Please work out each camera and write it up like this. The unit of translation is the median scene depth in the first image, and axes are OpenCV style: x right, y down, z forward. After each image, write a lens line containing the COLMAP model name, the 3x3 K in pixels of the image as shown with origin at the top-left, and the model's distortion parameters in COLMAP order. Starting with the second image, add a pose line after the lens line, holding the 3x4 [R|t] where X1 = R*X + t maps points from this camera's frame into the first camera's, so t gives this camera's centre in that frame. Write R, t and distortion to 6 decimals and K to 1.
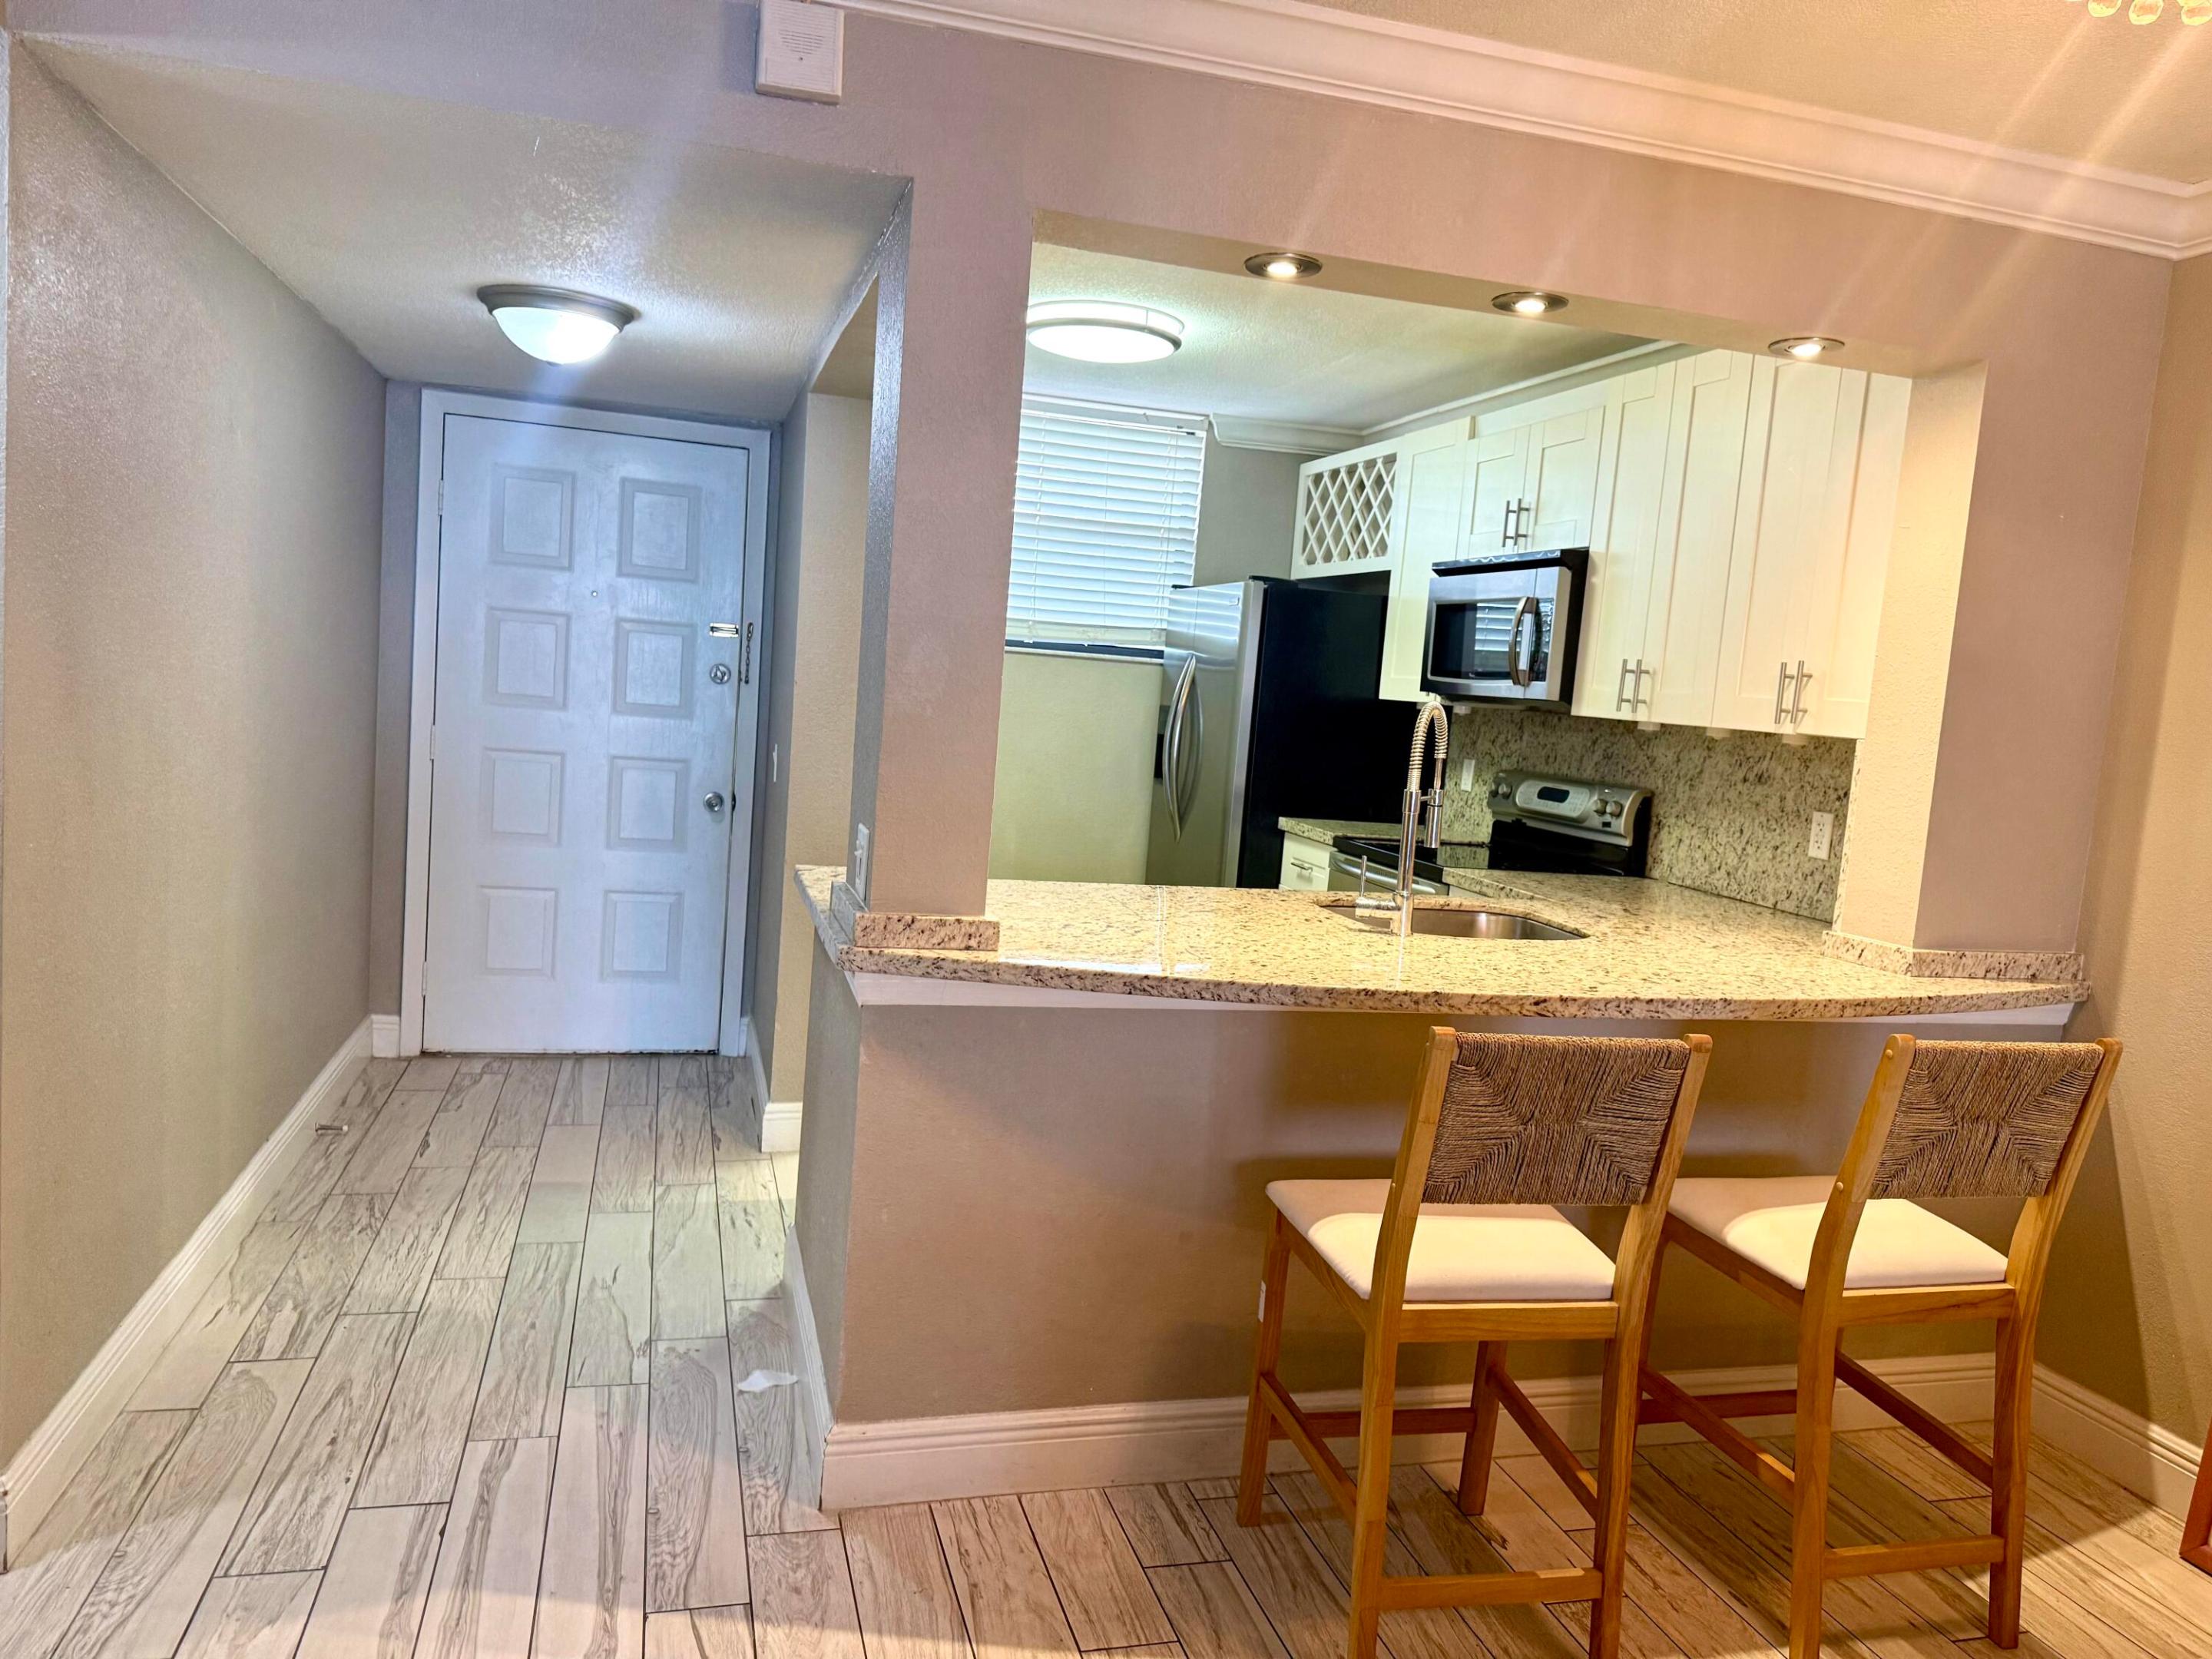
lens RADIAL K [[1570.3, 0, 1105.6], [0, 1570.3, 850.2], [0, 0, 1]] dist [0.197043, -0.430408]
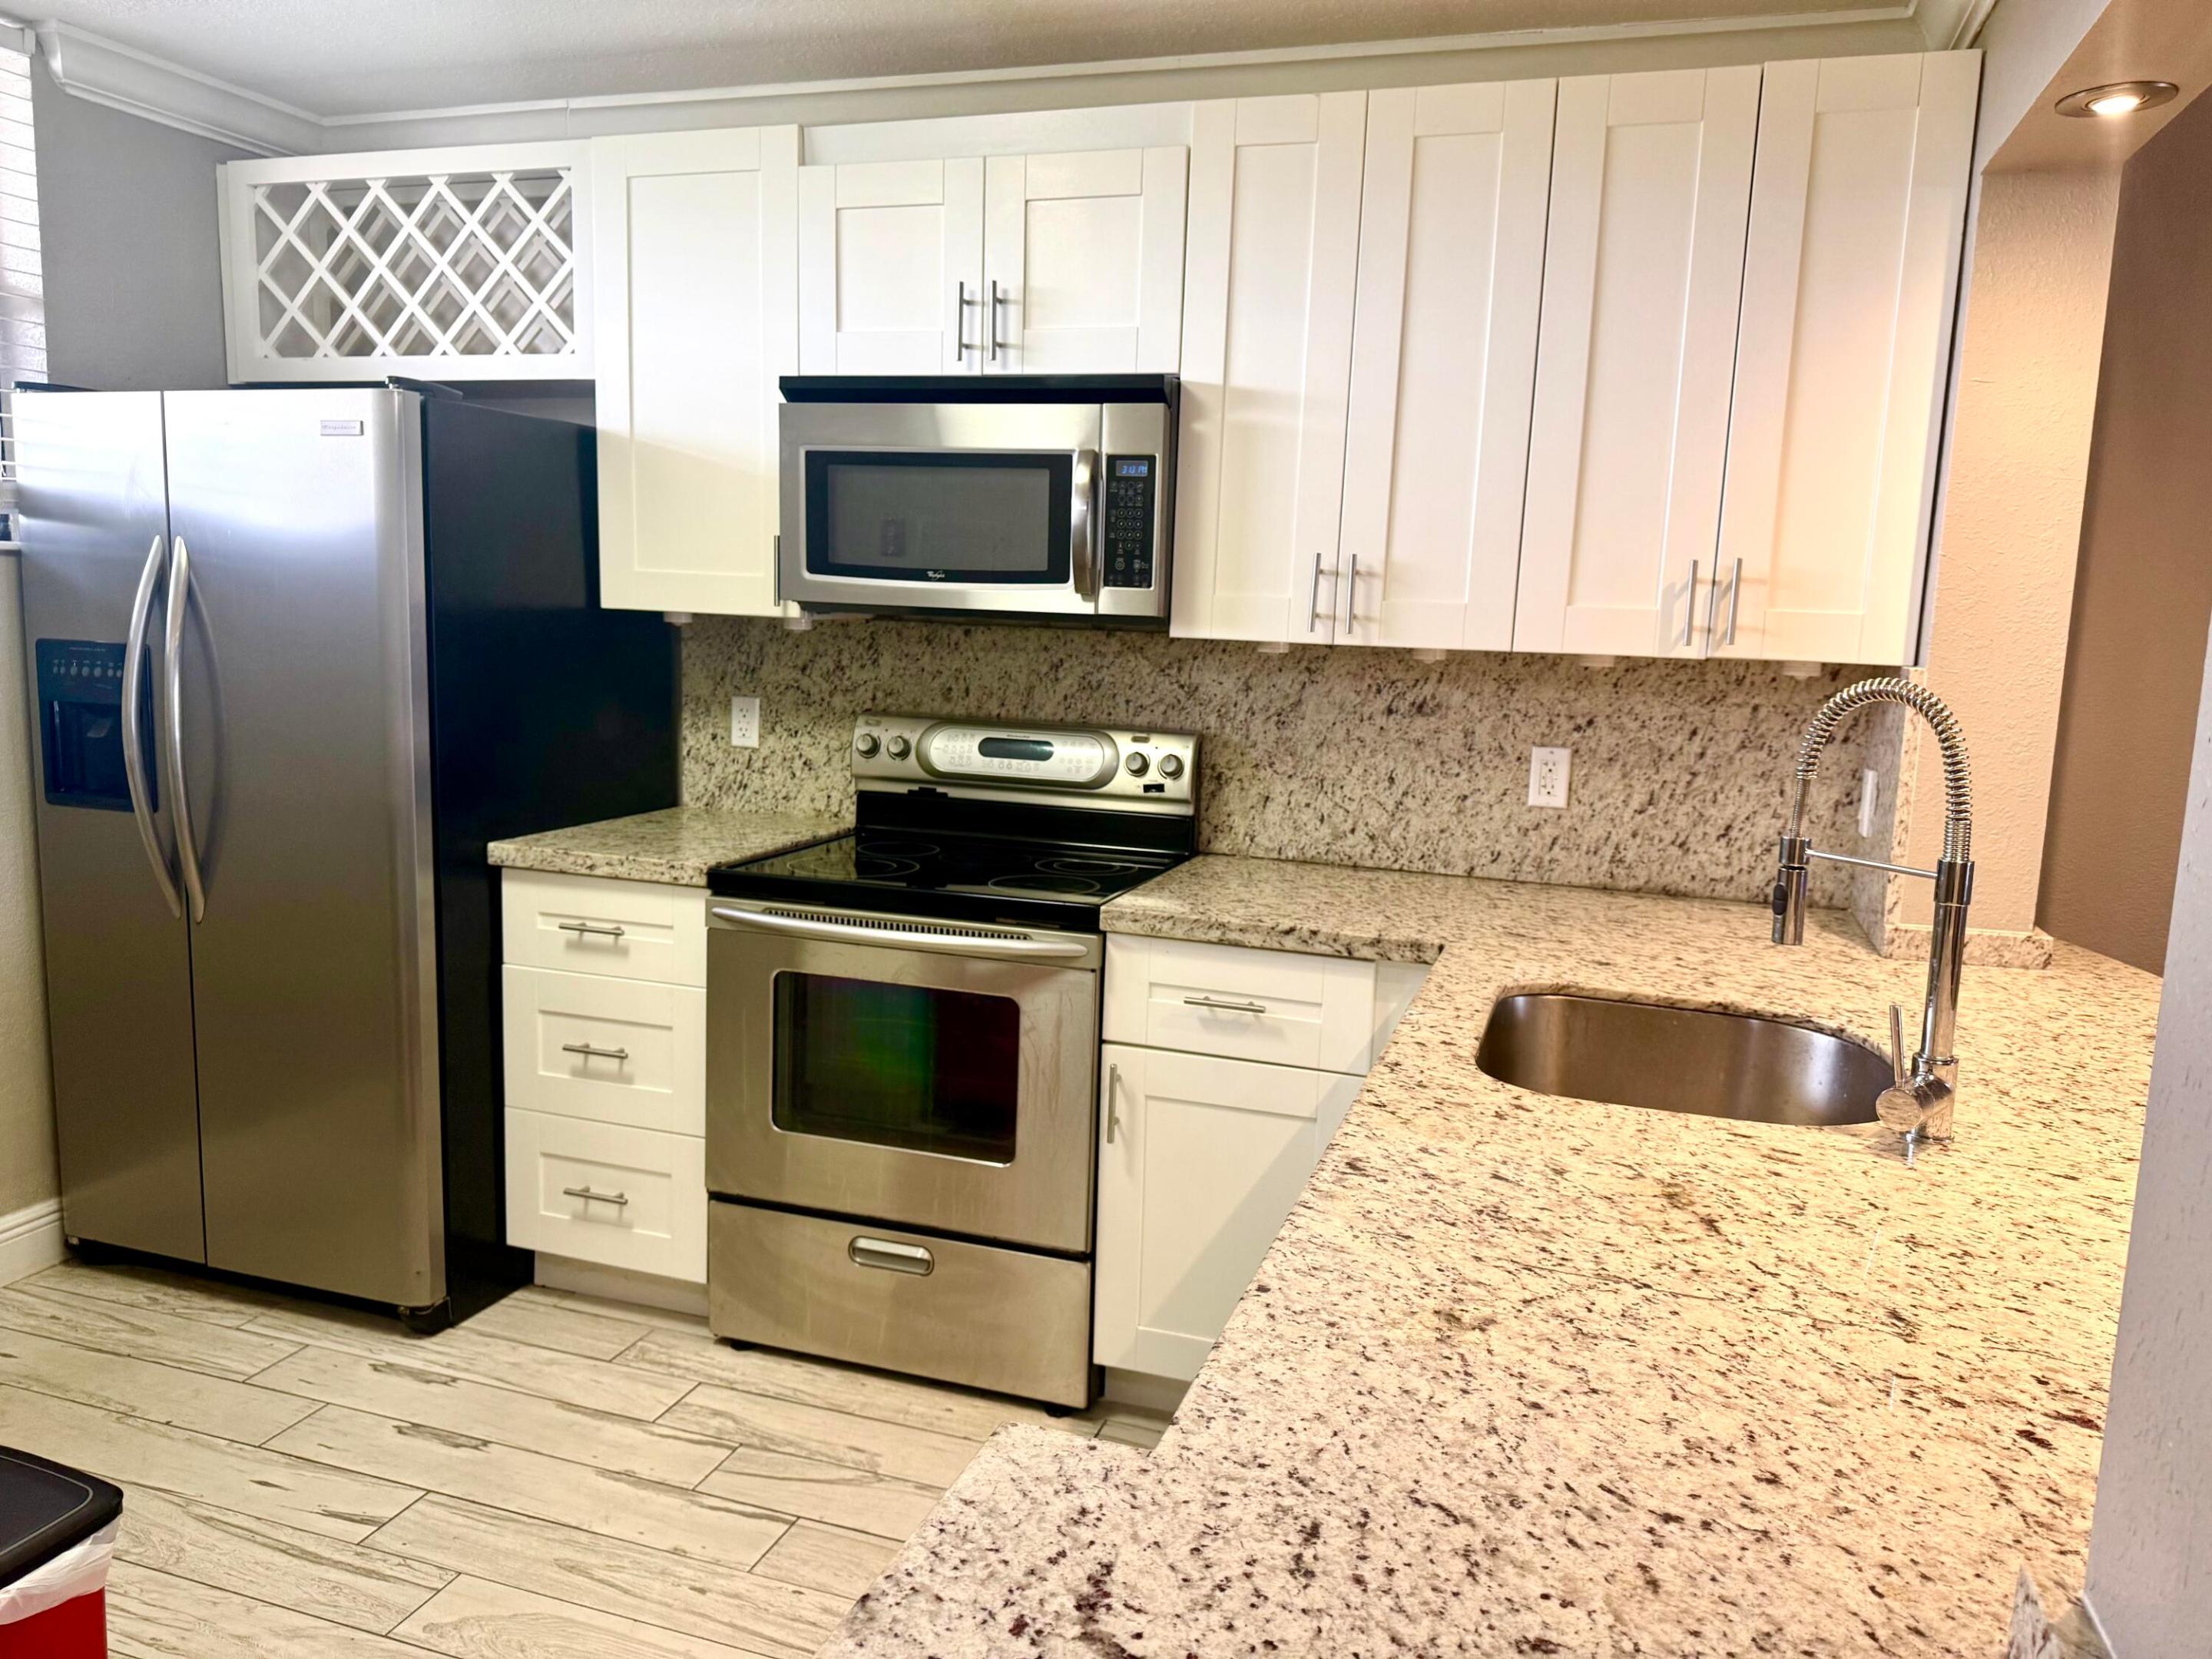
lens RADIAL K [[1565.4, 0, 1115.3], [0, 1565.4, 826.8], [0, 0, 1]] dist [0.157533, -0.231370]
pose [[0.559669, -0.181222, 0.808659, -0.263197], [0.102654, 0.983442, 0.149344, -0.108490], [-0.822334, -0.000571, 0.569005, 0.657936]]
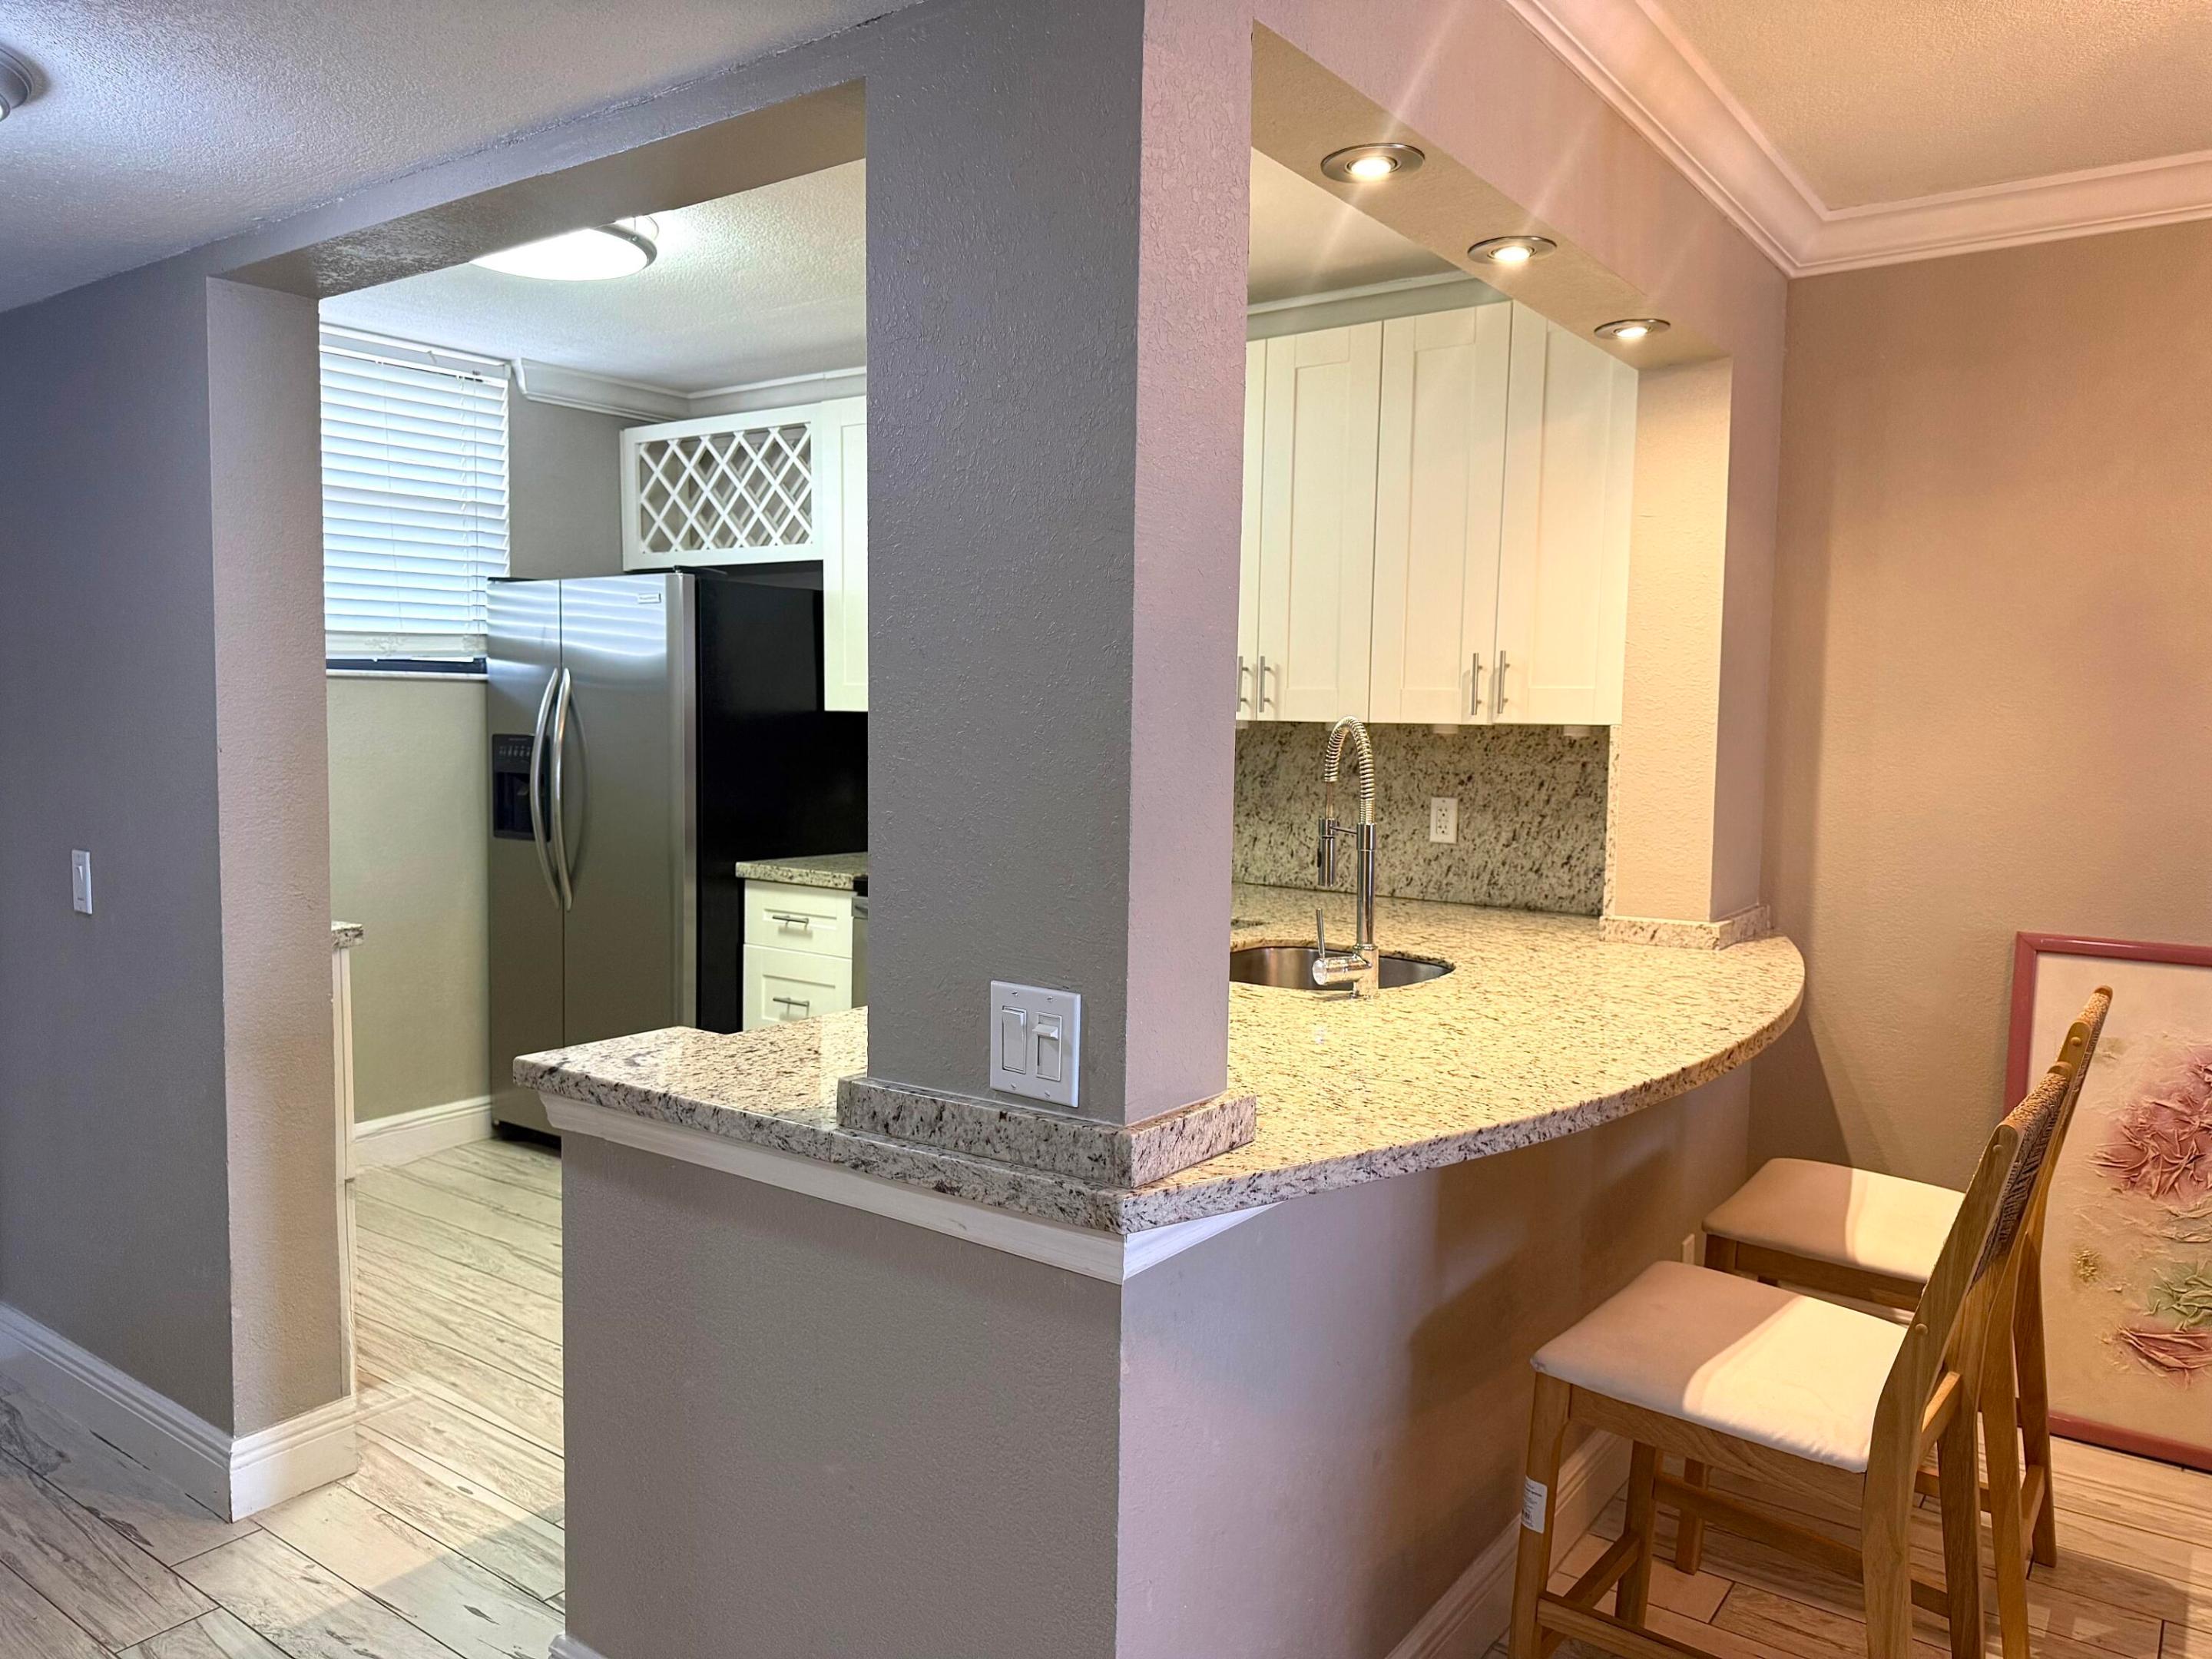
lens RADIAL K [[1570.3, 0, 1105.6], [0, 1570.3, 850.2], [0, 0, 1]] dist [0.197043, -0.430408]
pose [[0.784749, -0.121516, 0.607786, -0.301645], [0.115659, 0.992079, 0.049014, -0.057604], [-0.608927, 0.031832, 0.792587, 0.297089]]
